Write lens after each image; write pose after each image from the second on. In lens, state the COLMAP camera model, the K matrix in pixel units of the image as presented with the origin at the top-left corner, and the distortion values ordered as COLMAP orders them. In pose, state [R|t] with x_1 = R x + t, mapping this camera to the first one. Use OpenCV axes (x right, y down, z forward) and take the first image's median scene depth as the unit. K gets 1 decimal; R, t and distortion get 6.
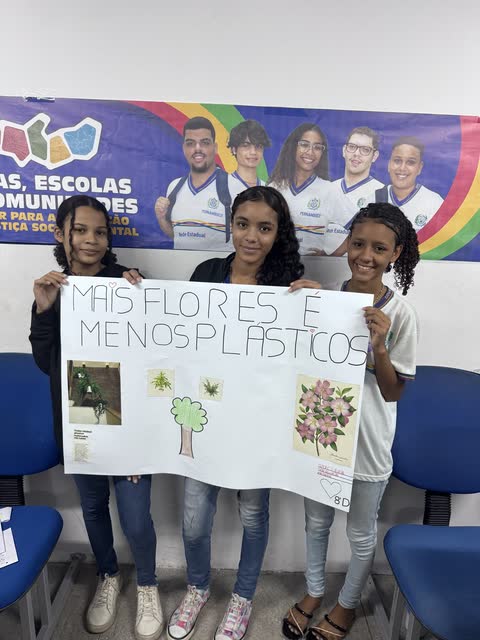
lens RADIAL K [[458.3, 0, 240.2], [0, 458.3, 319.1], [0, 0, 1]] dist [0.000638, -0.004276]
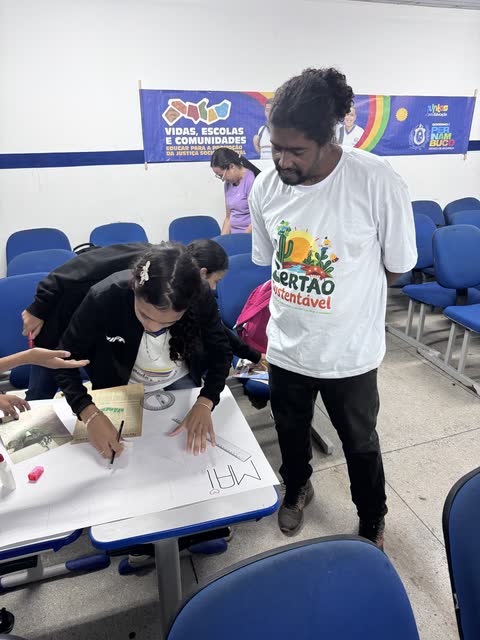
lens RADIAL K [[458.3, 0, 238.9], [0, 458.3, 320.2], [0, 0, 1]] dist [0.000638, -0.004276]
pose [[0.936572, -0.175102, 0.303600, -1.101069], [0.129271, 0.977761, 0.165142, 0.240259], [-0.325765, -0.115421, 0.938379, -1.194917]]
